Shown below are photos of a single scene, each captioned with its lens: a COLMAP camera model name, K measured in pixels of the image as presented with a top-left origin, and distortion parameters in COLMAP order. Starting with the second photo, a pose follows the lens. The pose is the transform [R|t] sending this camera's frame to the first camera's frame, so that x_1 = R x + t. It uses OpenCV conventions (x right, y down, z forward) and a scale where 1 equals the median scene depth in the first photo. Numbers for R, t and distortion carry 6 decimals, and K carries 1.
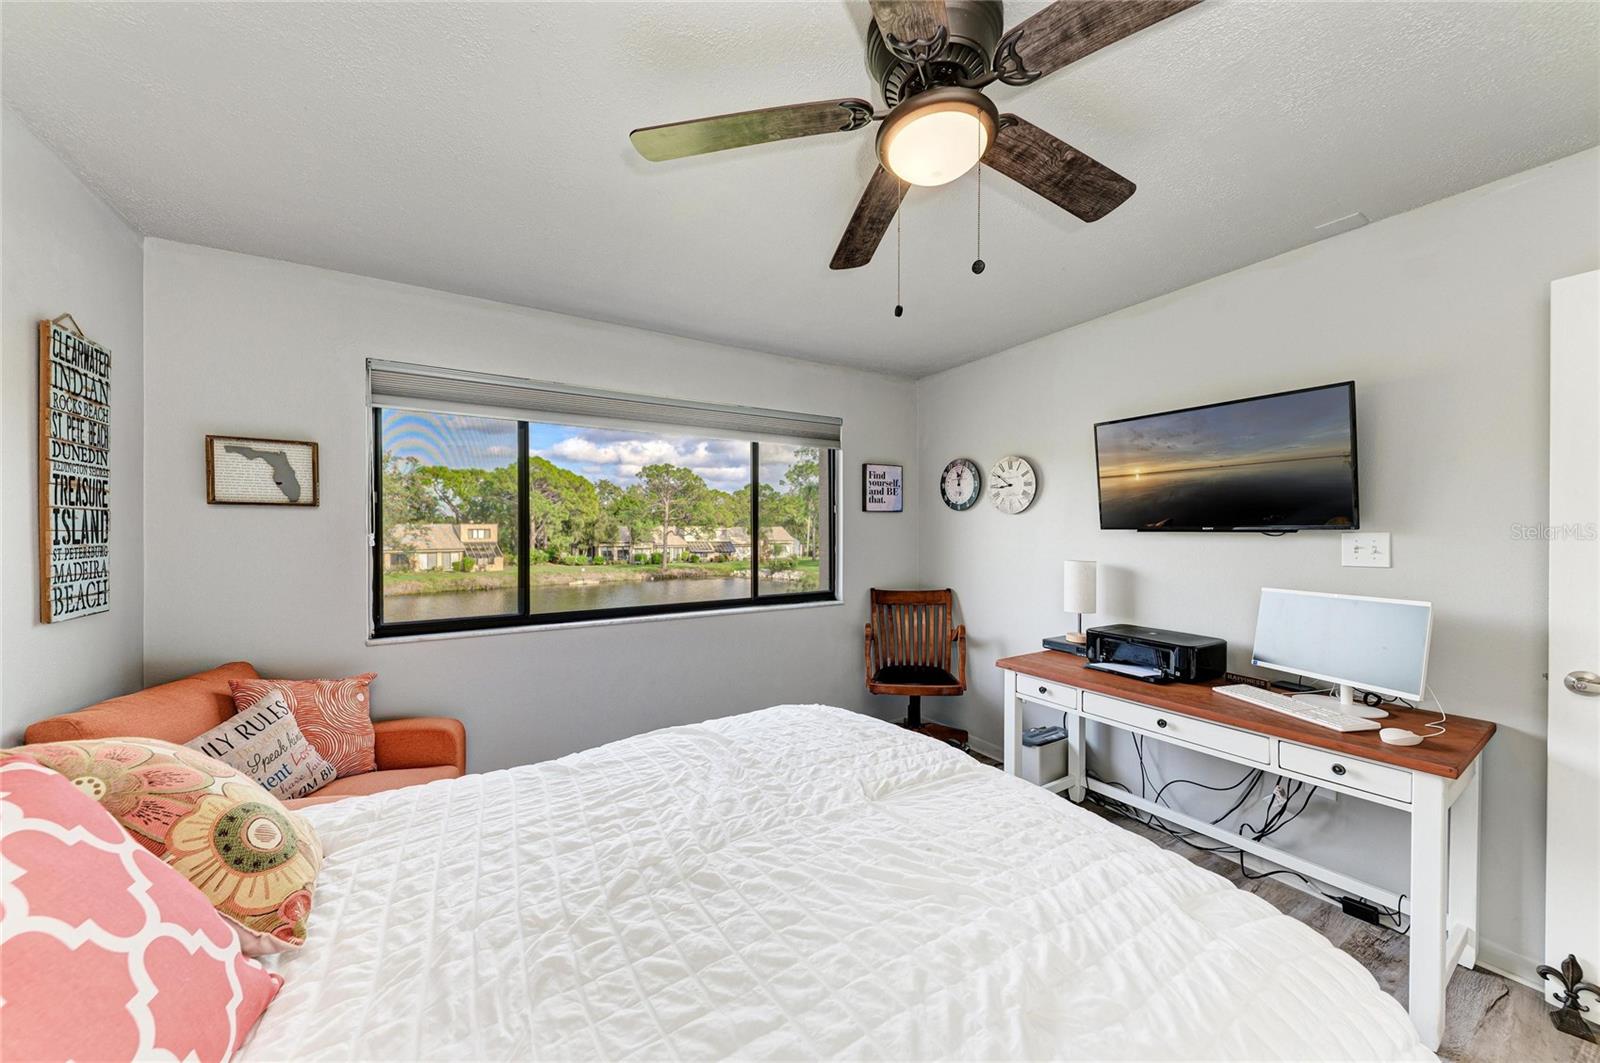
lens RADIAL K [[548.9, 0, 800.0], [0, 548.9, 531.5], [0, 0, 1]] dist [0.010208, -0.000213]
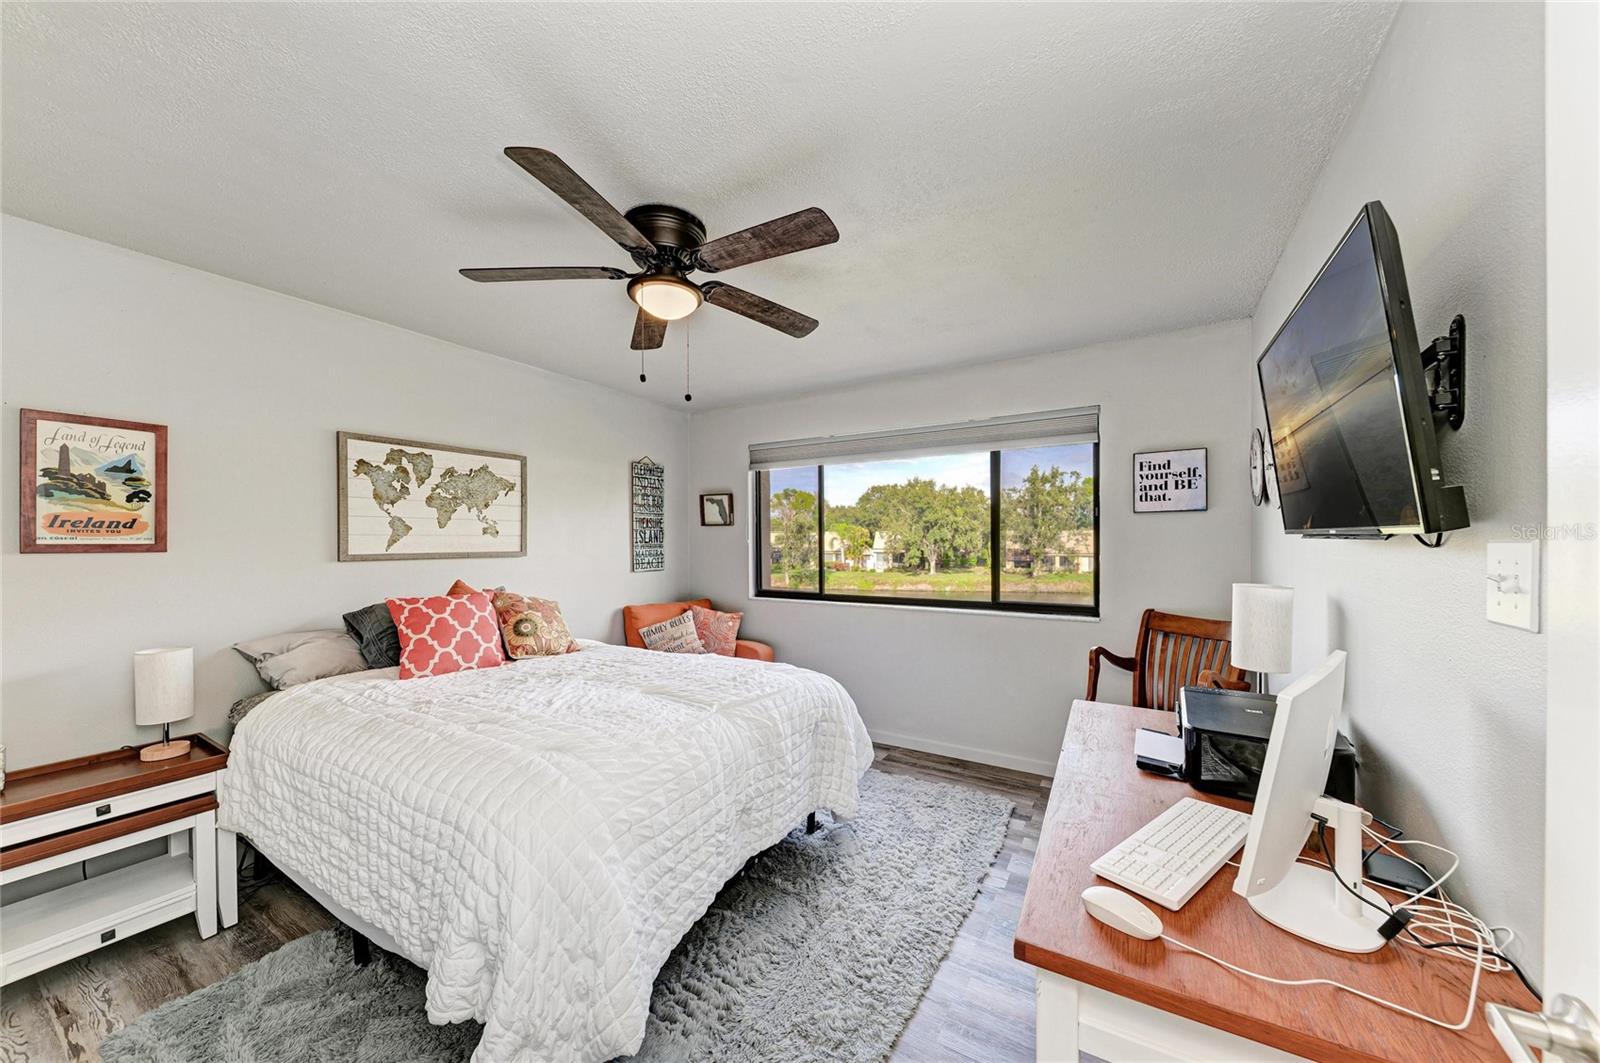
lens RADIAL K [[549.3, 0, 829.0], [0, 549.3, 561.9], [0, 0, 1]] dist [0.016255, -0.000027]
pose [[0.485522, 0.037325, -0.873427, 0.925682], [0.001737, 0.999045, 0.043658, -0.001240], [0.874223, -0.022714, 0.484993, 0.318629]]
